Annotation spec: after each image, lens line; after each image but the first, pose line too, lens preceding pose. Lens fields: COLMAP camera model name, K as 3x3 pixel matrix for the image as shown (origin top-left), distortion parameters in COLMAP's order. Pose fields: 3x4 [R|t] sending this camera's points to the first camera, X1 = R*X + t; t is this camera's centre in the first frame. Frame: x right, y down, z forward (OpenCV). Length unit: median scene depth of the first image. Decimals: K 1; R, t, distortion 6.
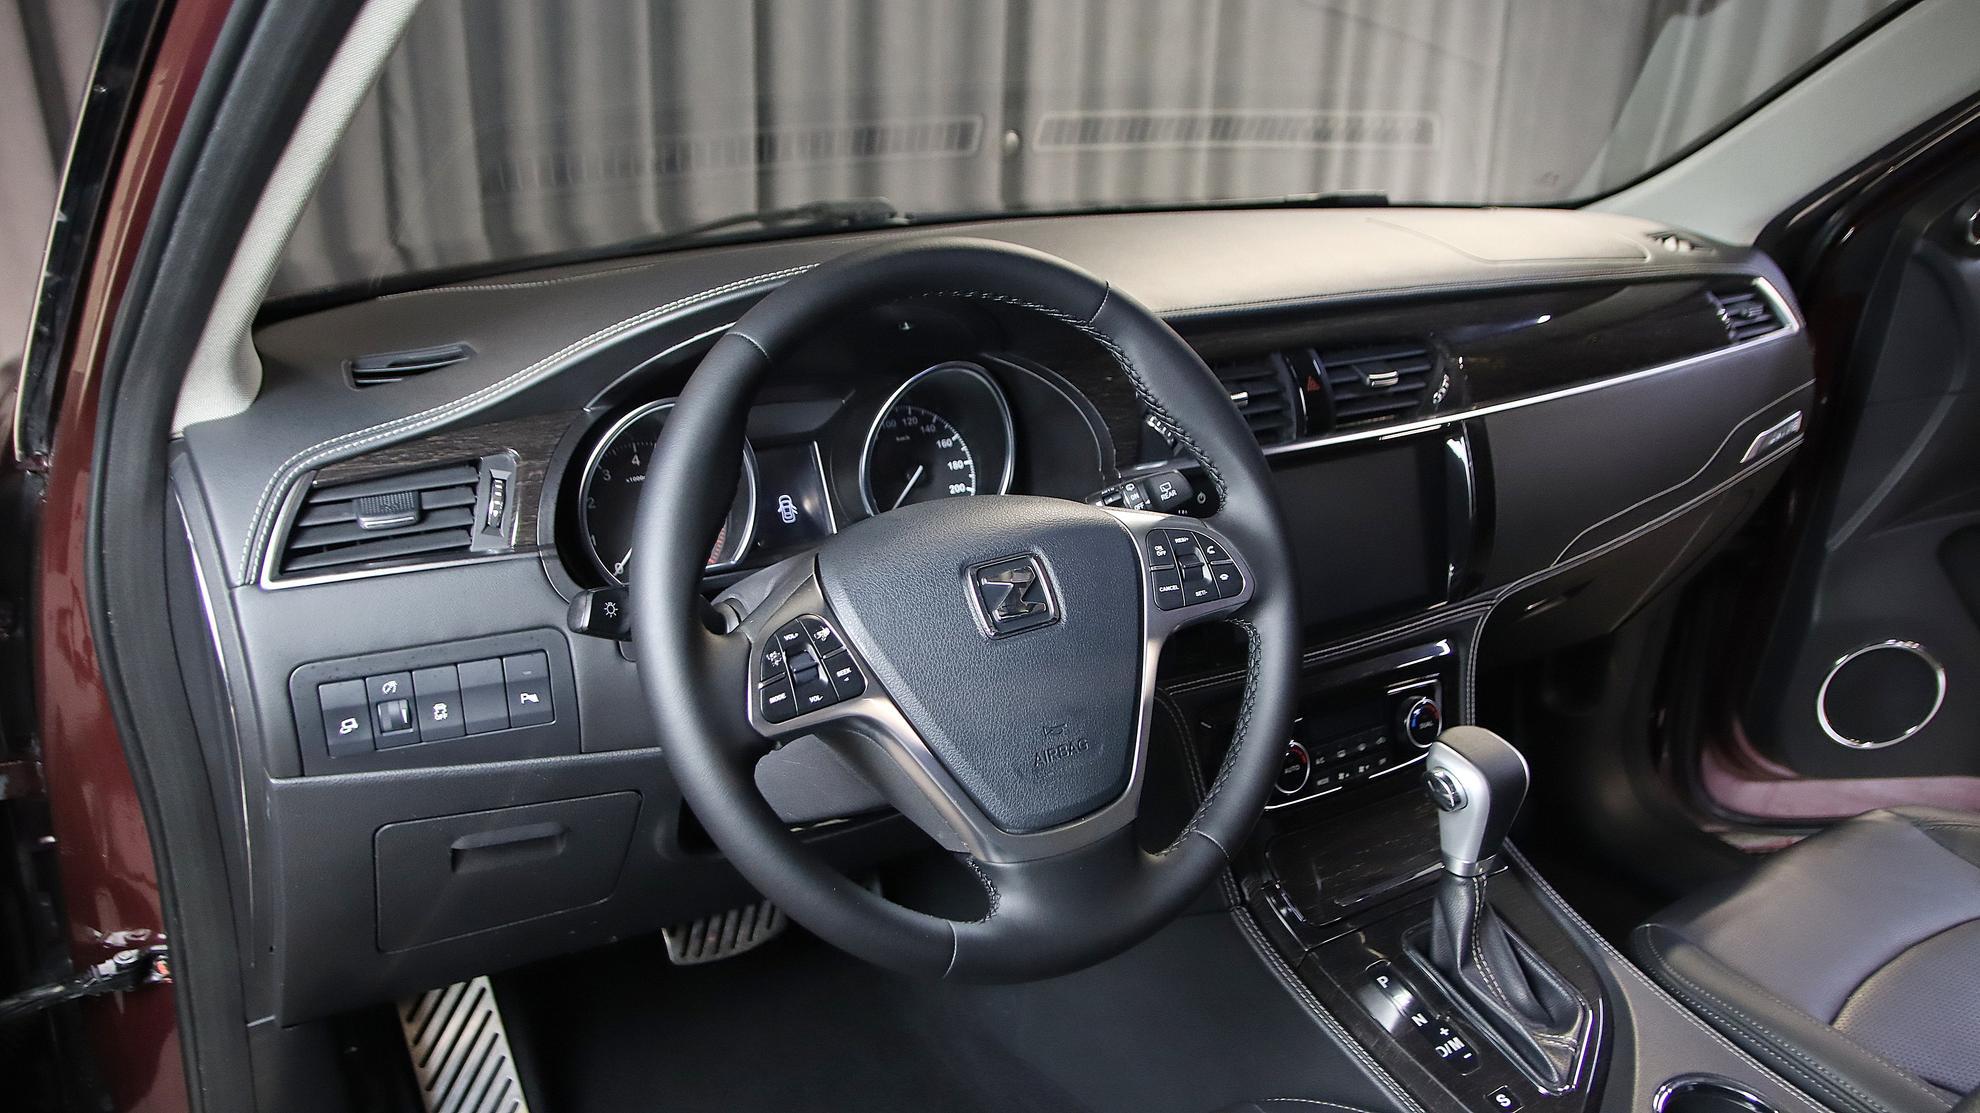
lens RADIAL K [[1461.2, 0, 986.9], [0, 1461.2, 557.8], [0, 0, 1]] dist [-0.089626, 0.011932]
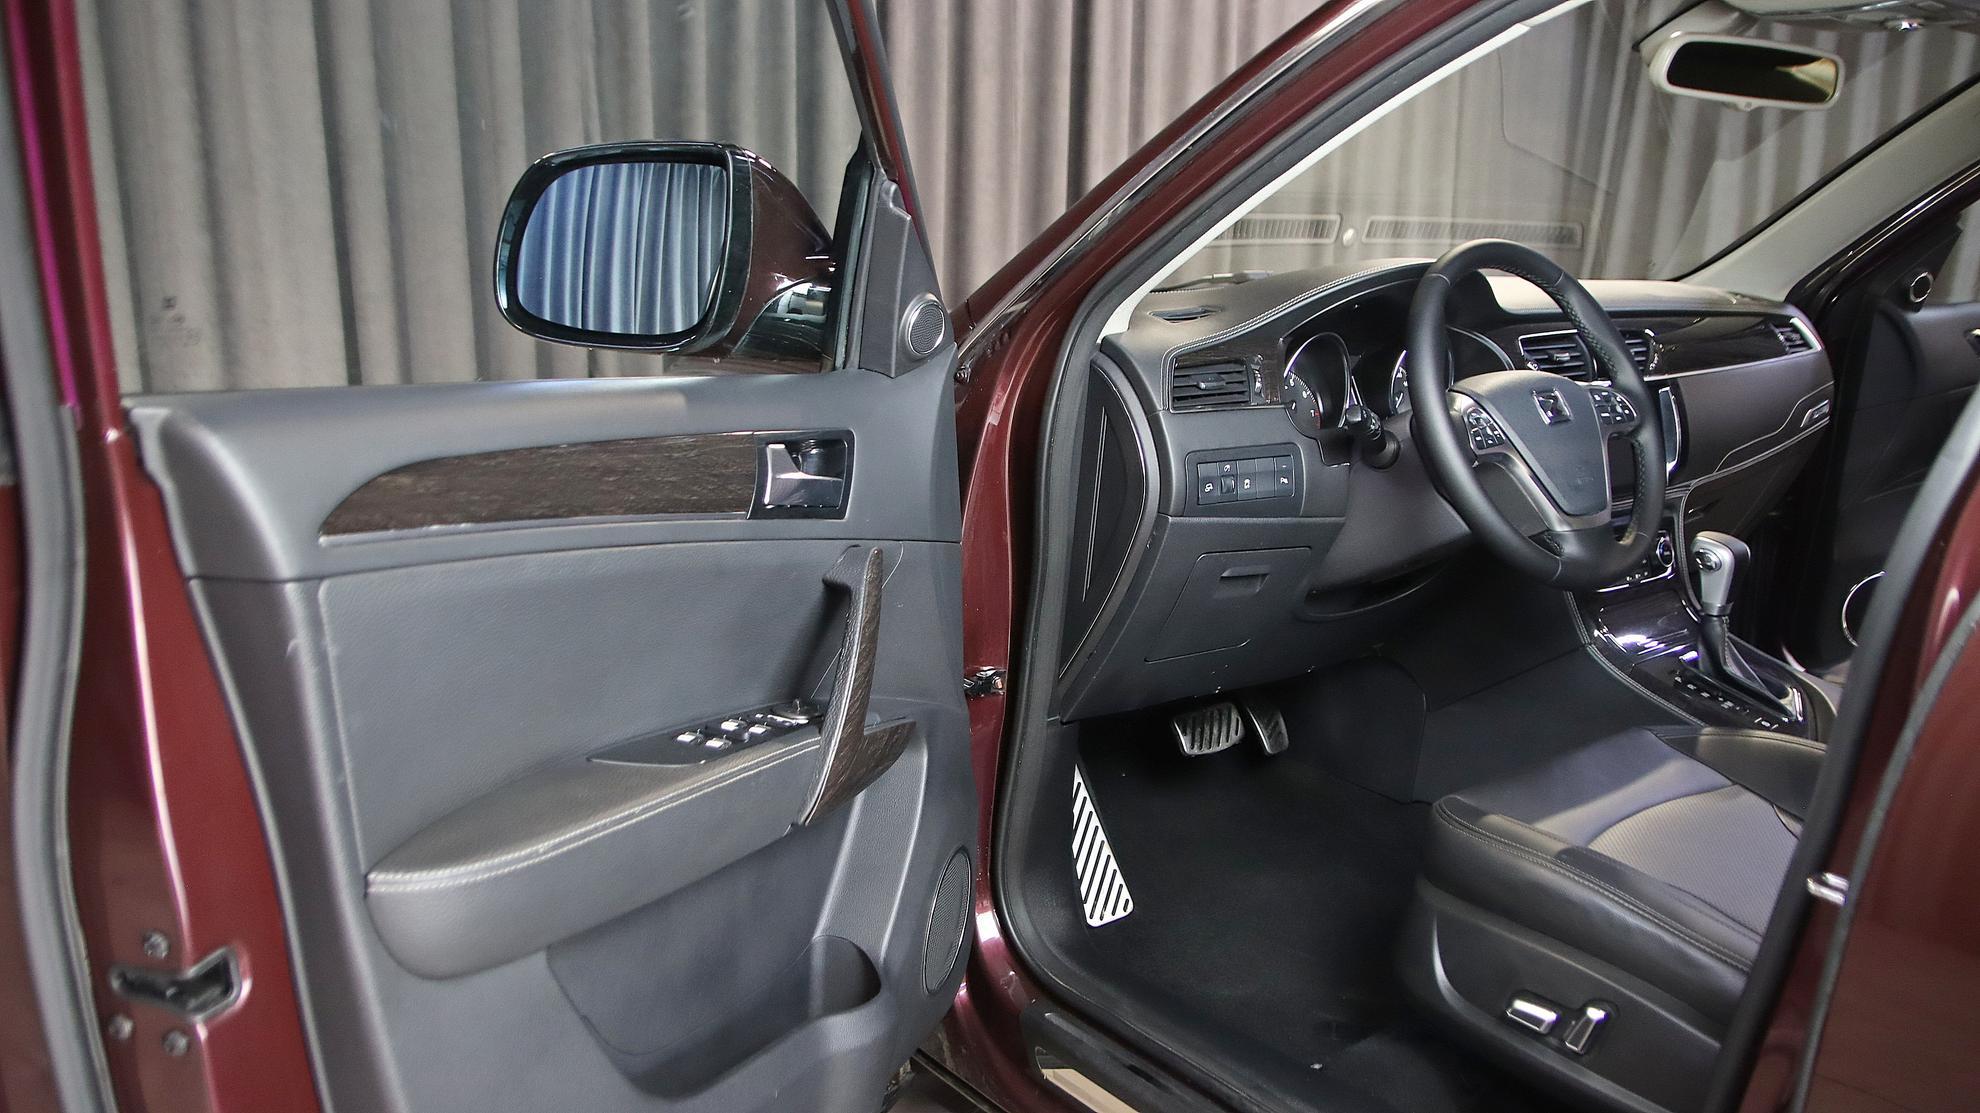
lens RADIAL K [[1461.2, 0, 990.3], [0, 1461.2, 556.9], [0, 0, 1]] dist [-0.089626, 0.011932]
pose [[0.996832, -0.026300, 0.075064, -0.525213], [0.036248, 0.990262, -0.134415, 0.271705], [-0.070798, 0.136710, 0.988078, -0.513123]]
